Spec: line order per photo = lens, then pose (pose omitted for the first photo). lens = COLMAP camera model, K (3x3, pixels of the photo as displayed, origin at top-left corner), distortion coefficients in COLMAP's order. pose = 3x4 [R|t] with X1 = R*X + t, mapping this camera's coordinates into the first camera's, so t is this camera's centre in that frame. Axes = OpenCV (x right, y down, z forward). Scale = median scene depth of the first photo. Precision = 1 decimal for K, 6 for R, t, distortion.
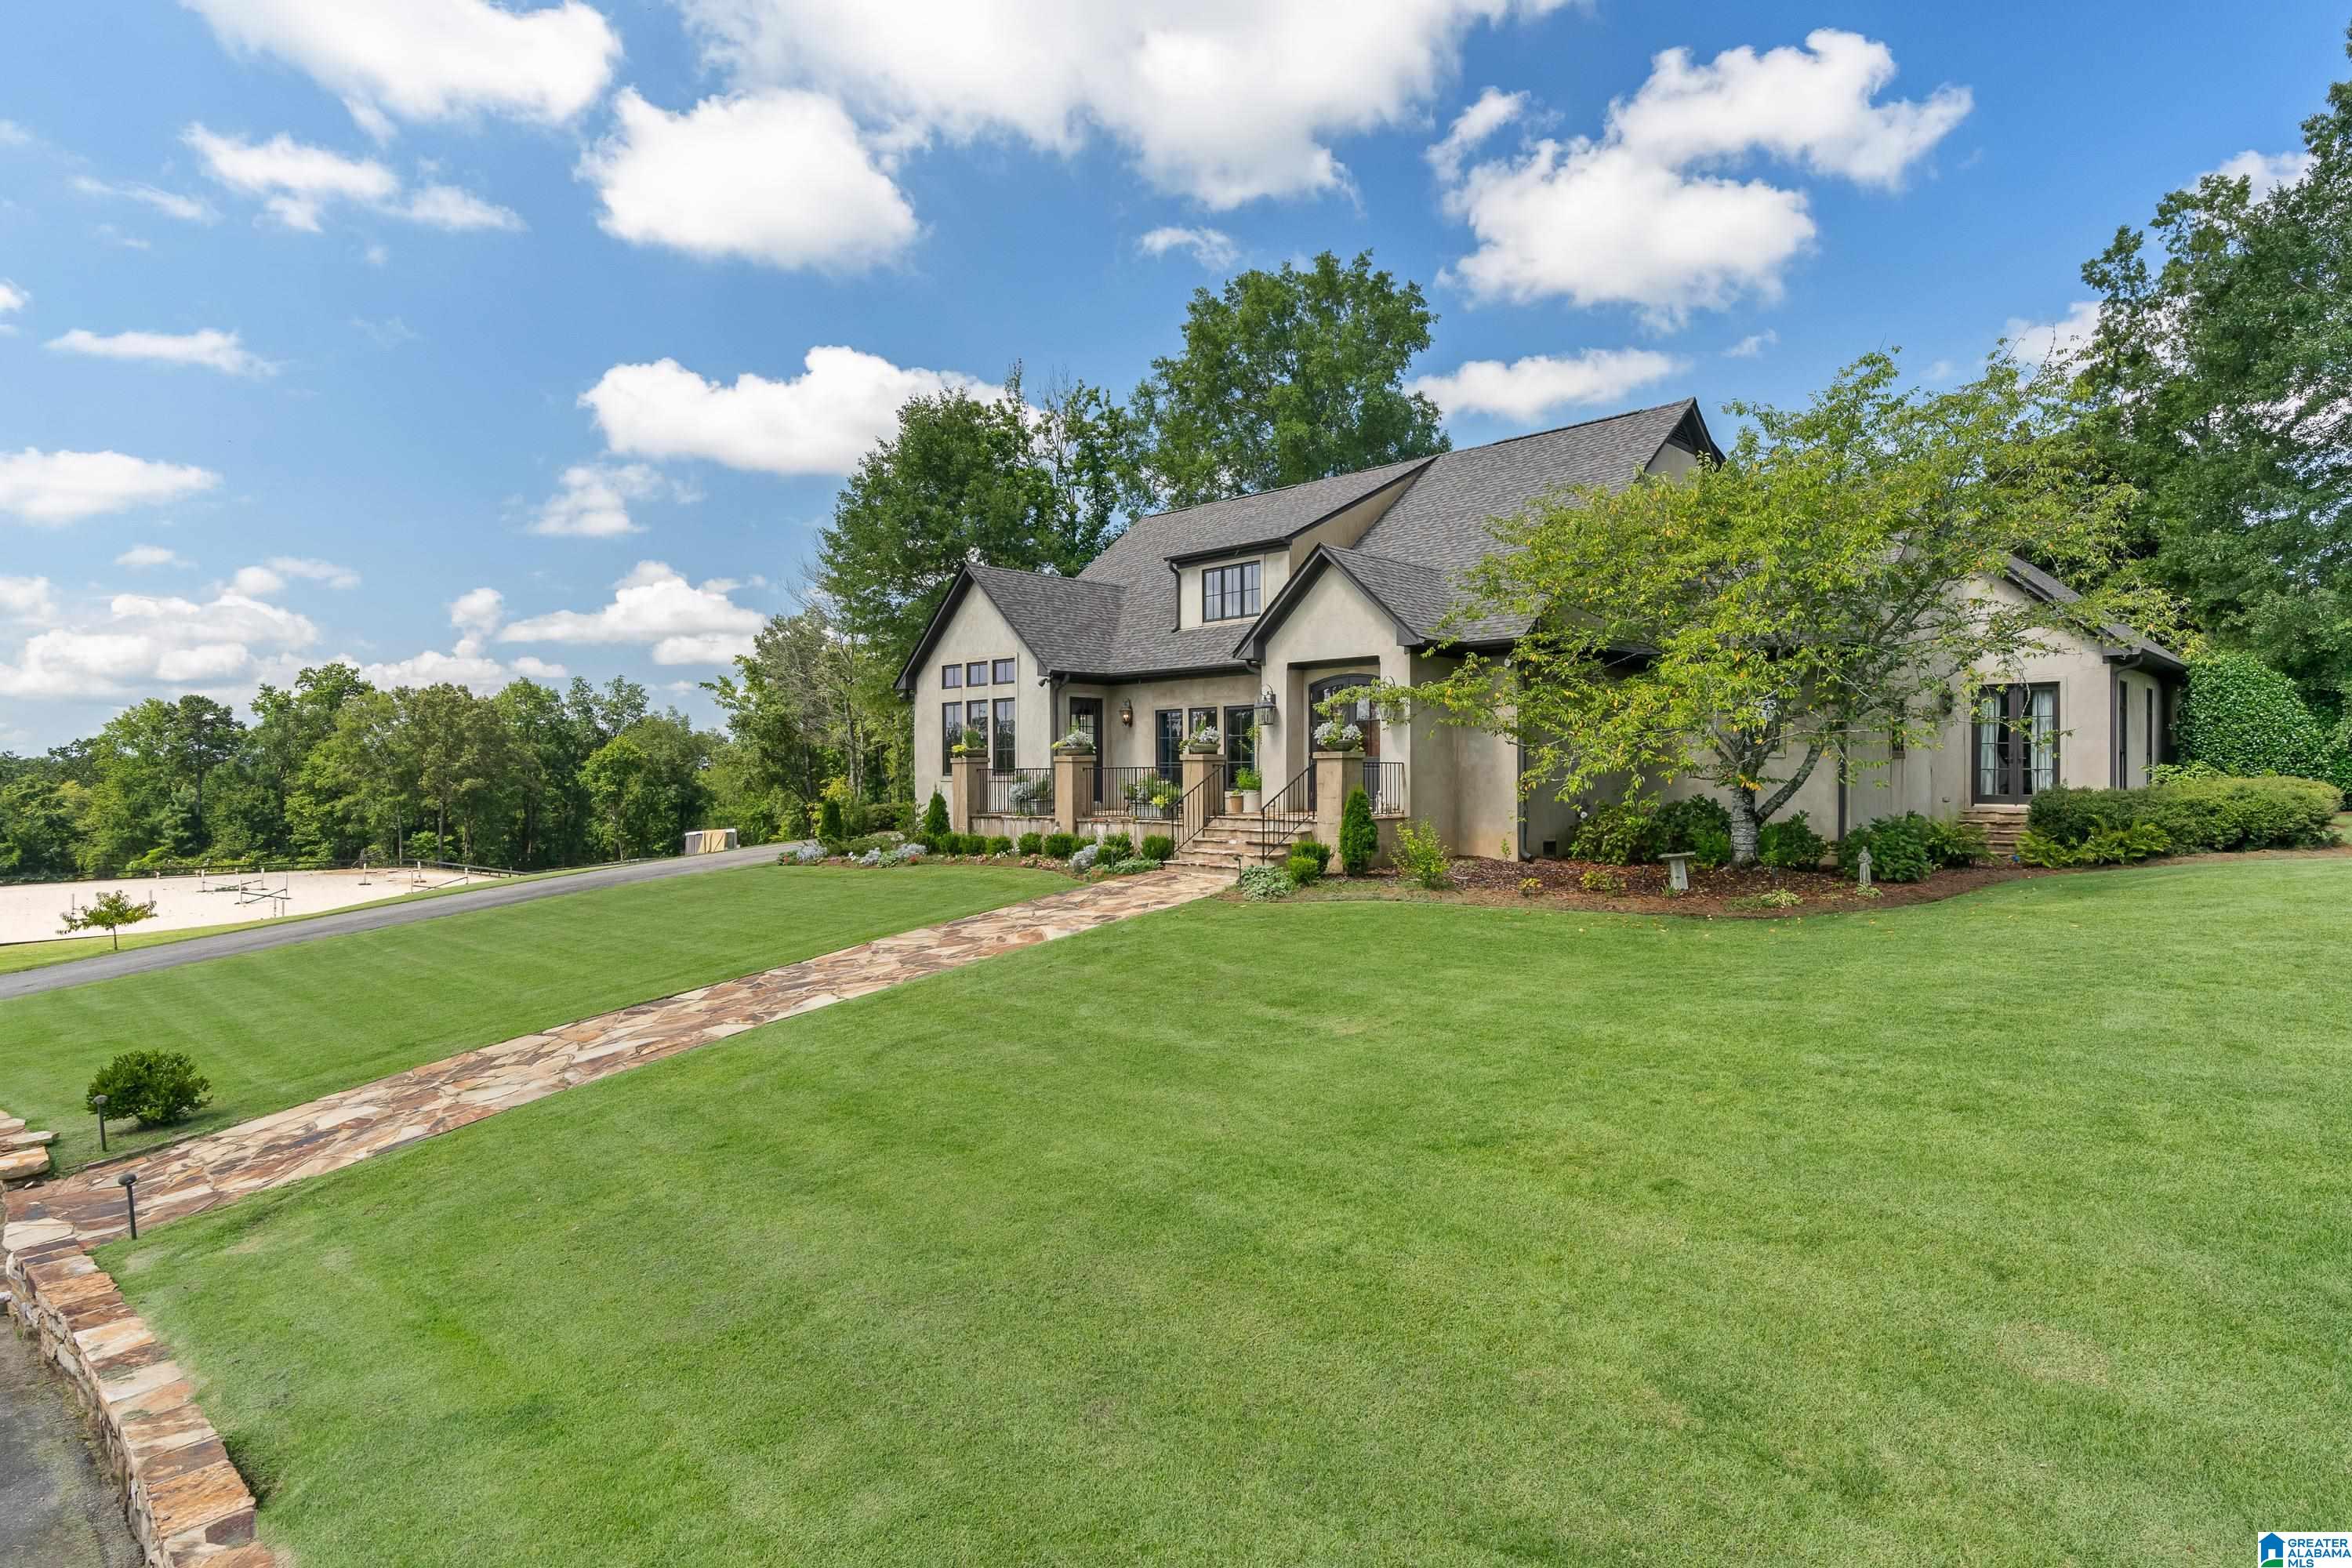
lens RADIAL K [[1137.5, 0, 1223.2], [0, 1137.5, 780.5], [0, 0, 1]] dist [-0.004117, 0.001289]
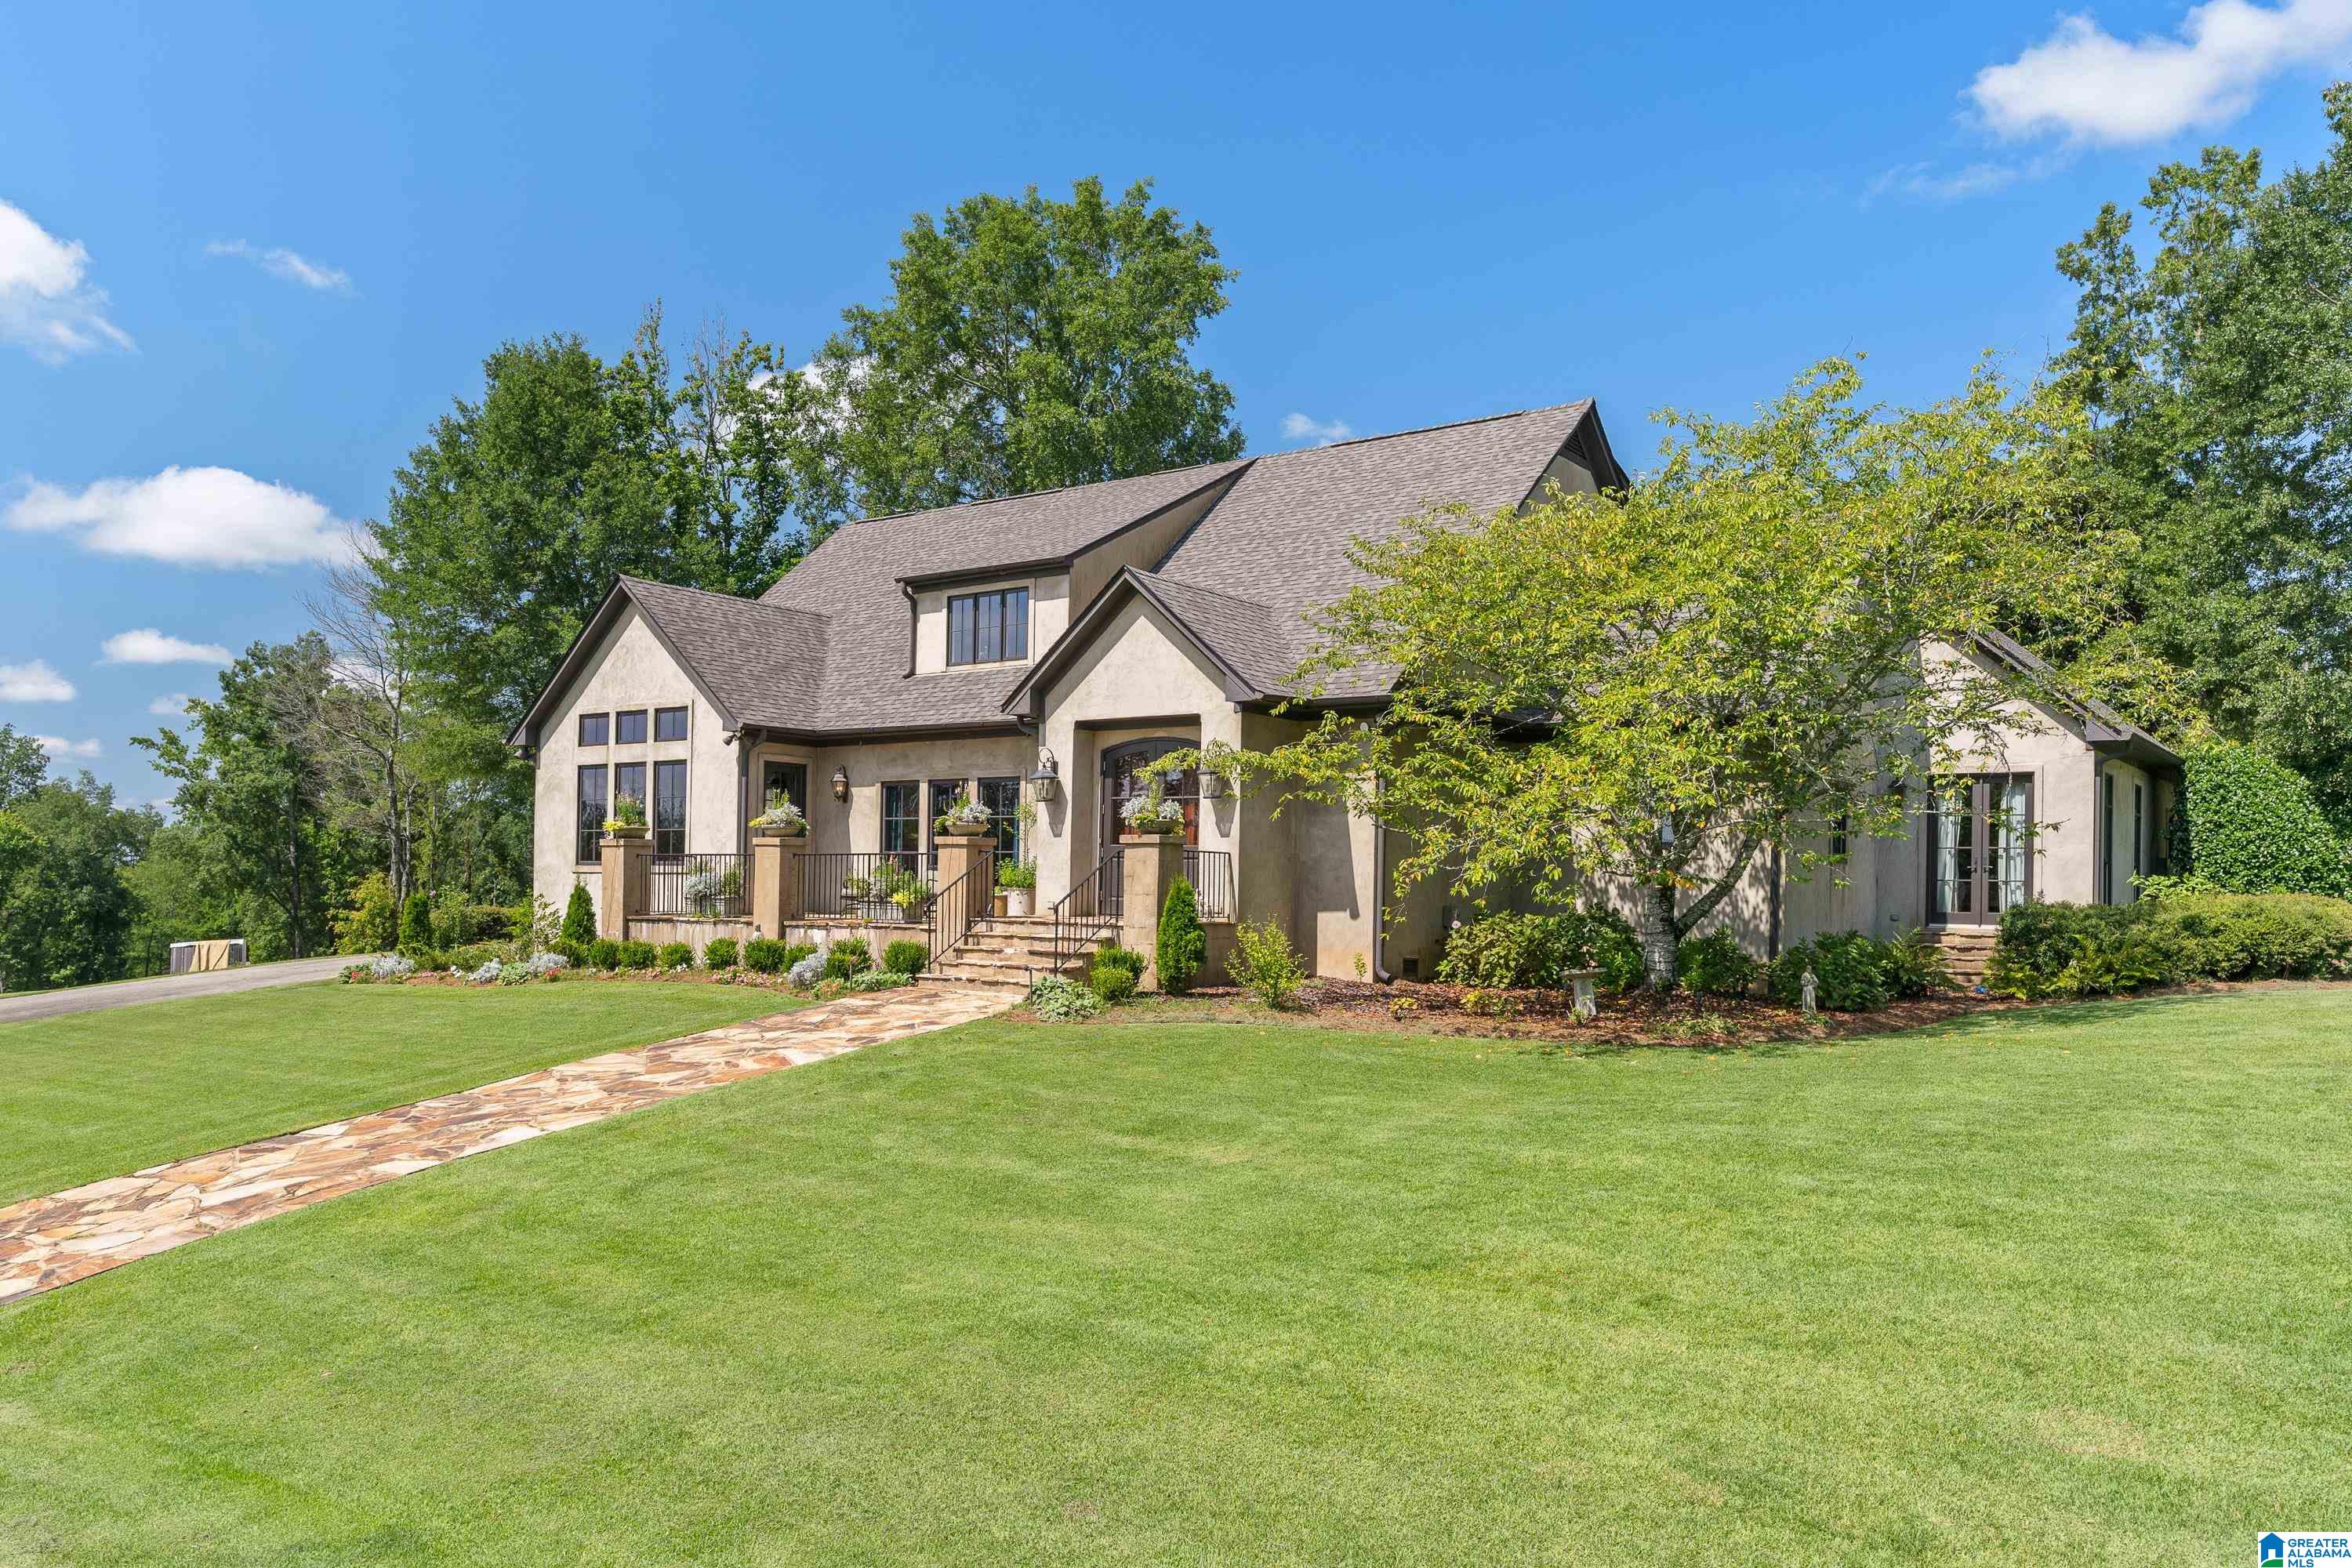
lens RADIAL K [[1591.9, 0, 1023.0], [0, 1591.9, 874.1], [0, 0, 1]] dist [0.006002, -0.001198]
pose [[0.996355, 0.022008, 0.082412, -0.059068], [-0.020745, 0.999654, -0.016152, 0.016035], [-0.082739, 0.014383, 0.996467, -0.056136]]
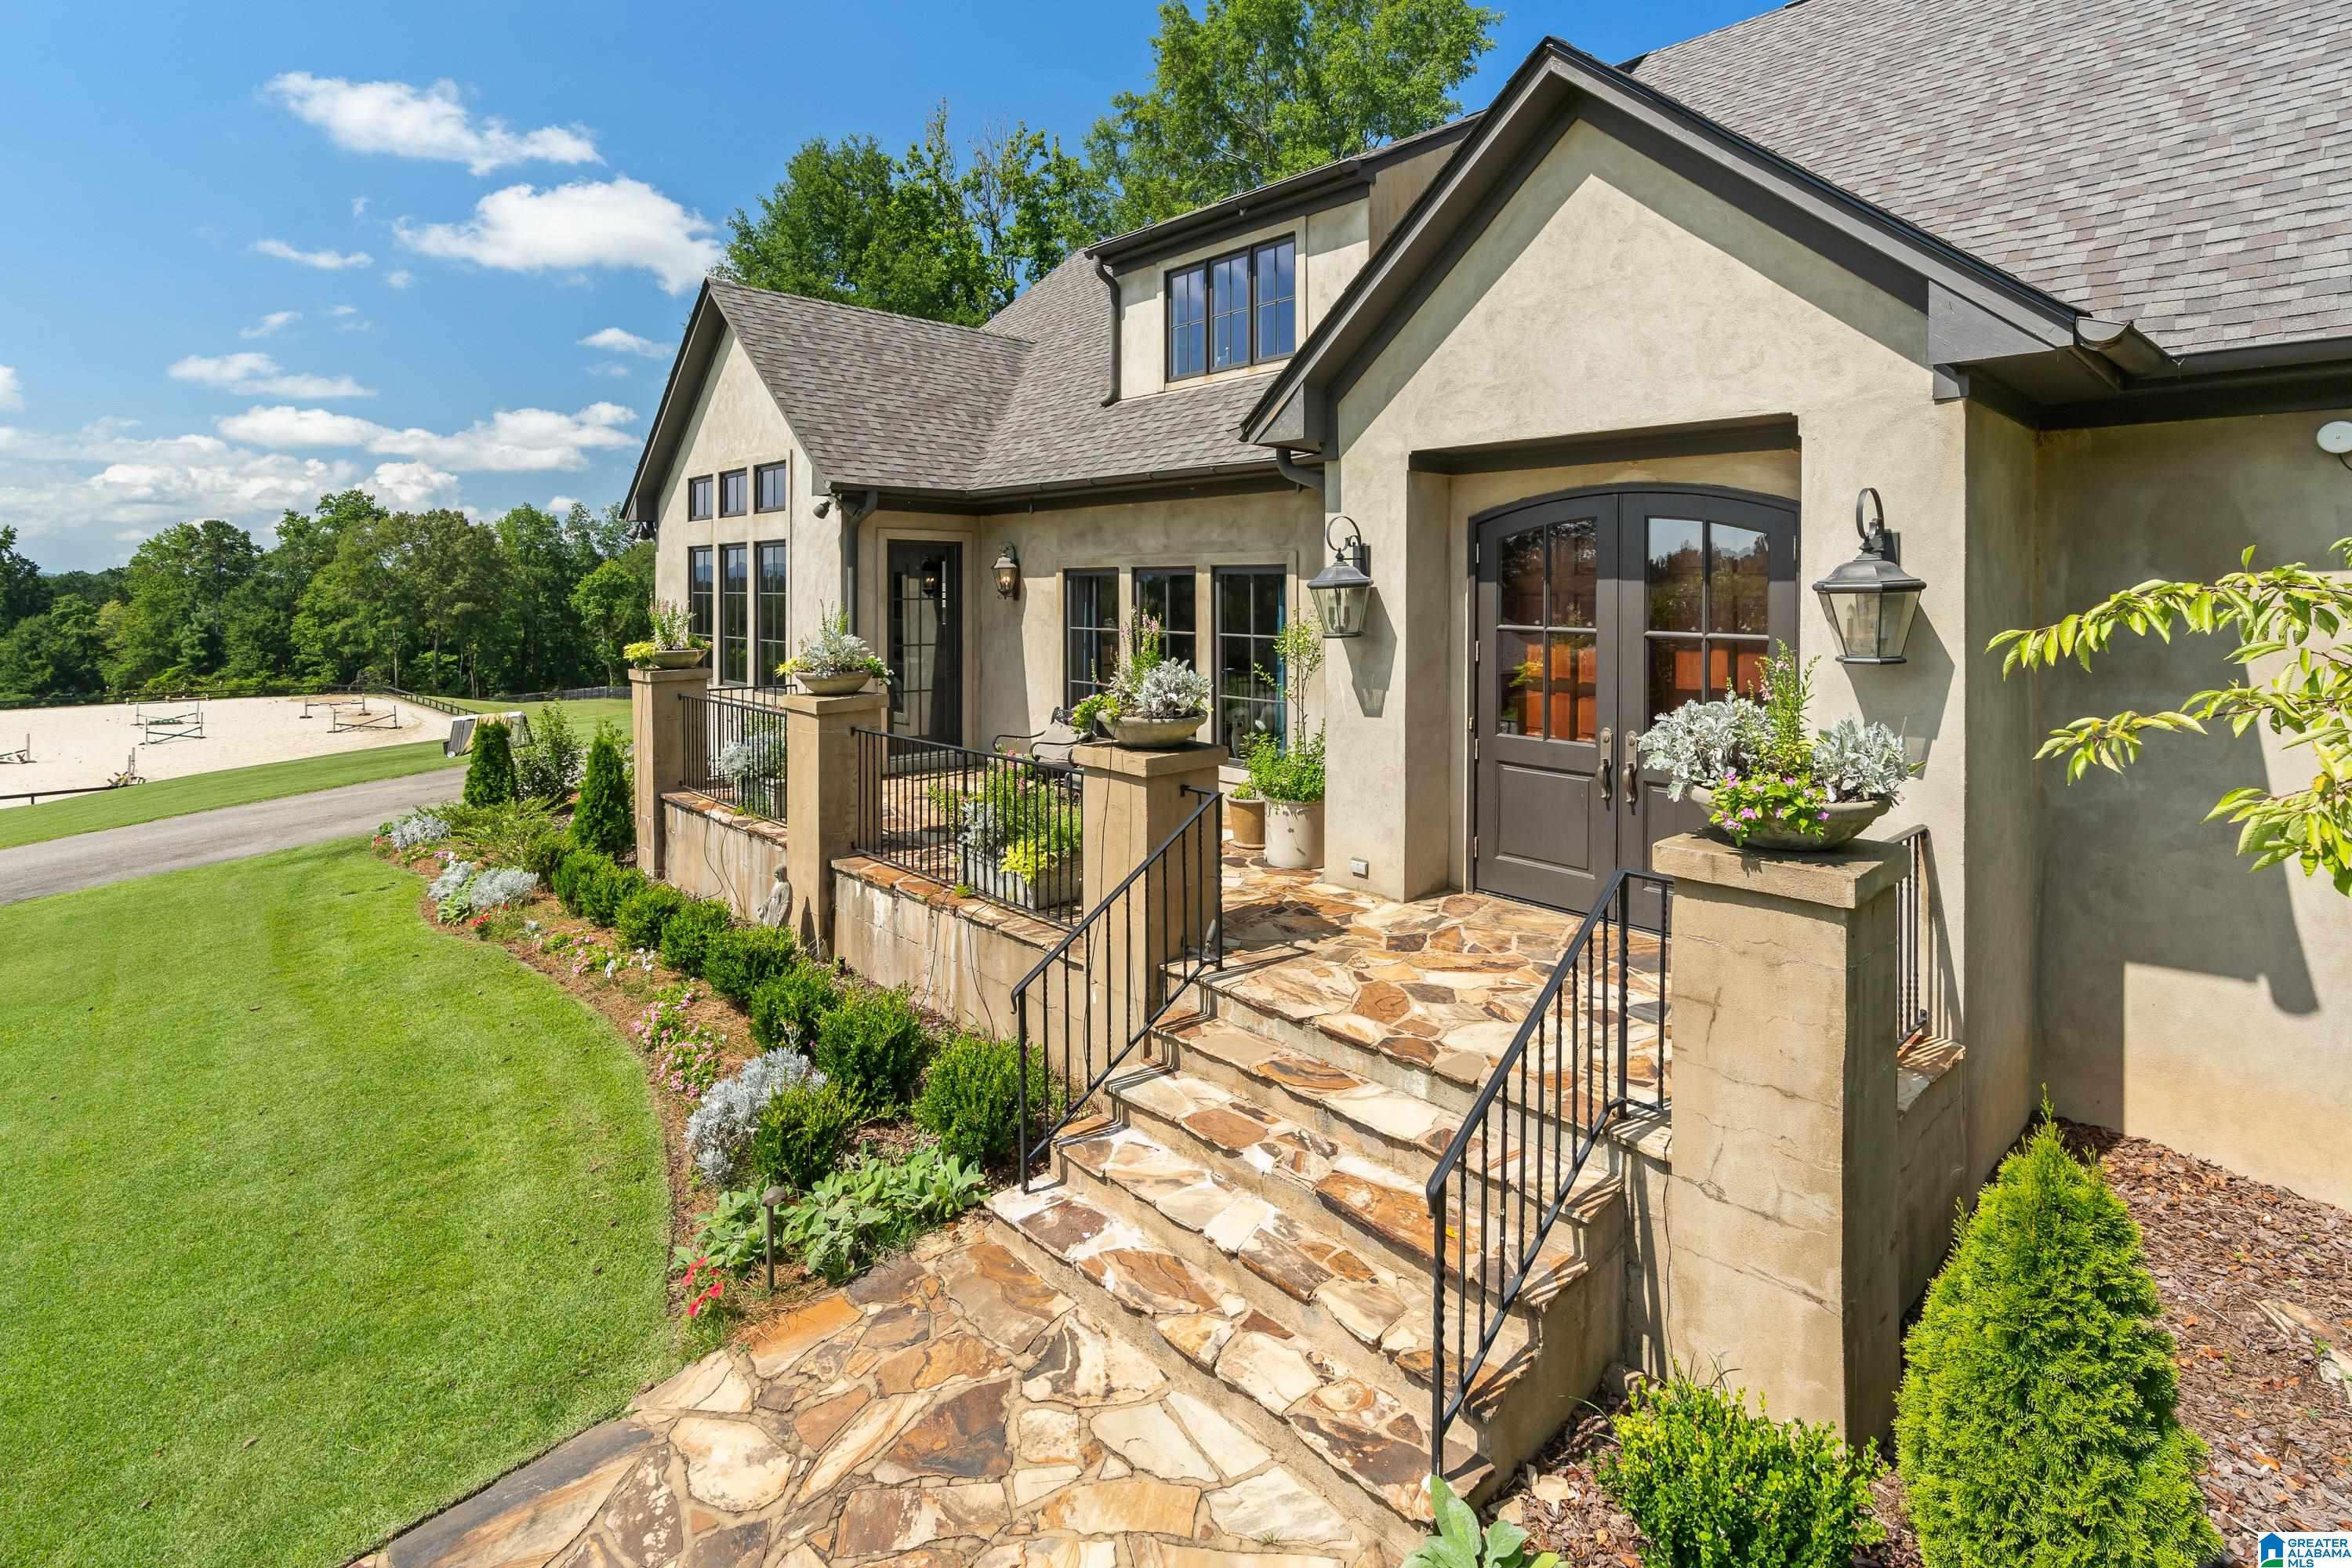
lens RADIAL K [[1089.6, 0, 1164.5], [0, 1089.6, 605.5], [0, 0, 1]] dist [-0.012573, 0.001531]
pose [[0.999500, 0.006335, -0.030976, -0.004362], [-0.006307, 0.999980, 0.001020, -0.054151], [0.030982, -0.000824, 0.999520, 0.630511]]
